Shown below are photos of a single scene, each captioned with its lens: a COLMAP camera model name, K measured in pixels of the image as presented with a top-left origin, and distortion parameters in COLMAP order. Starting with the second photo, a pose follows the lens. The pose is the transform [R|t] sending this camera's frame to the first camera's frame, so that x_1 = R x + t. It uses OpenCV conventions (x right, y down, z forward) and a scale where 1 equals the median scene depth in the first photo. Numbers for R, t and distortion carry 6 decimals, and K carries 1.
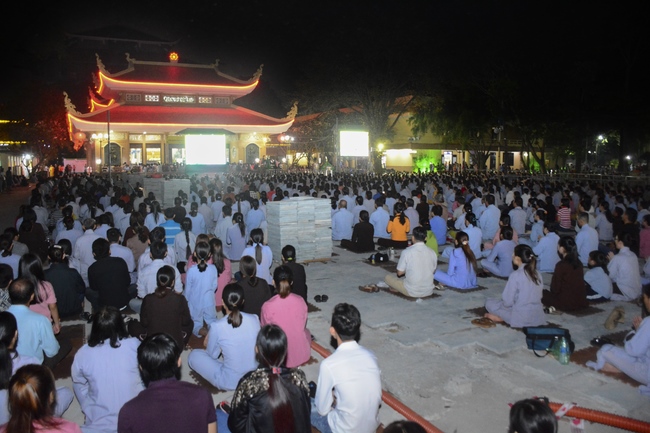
lens RADIAL K [[524.5, 0, 325.0], [0, 524.5, 216.5], [0, 0, 1]] dist [-0.049311, 0.005720]
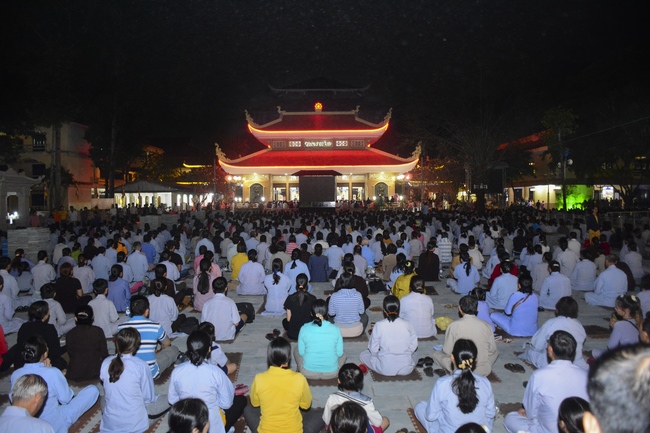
lens RADIAL K [[528.2, 0, 325.0], [0, 528.2, 216.5], [0, 0, 1]] dist [-0.000423, 0.003400]
pose [[0.911944, 0.008911, -0.410218, 0.200760], [-0.037779, 0.997341, -0.062320, 0.001337], [0.408572, 0.072330, 0.909856, -0.018096]]
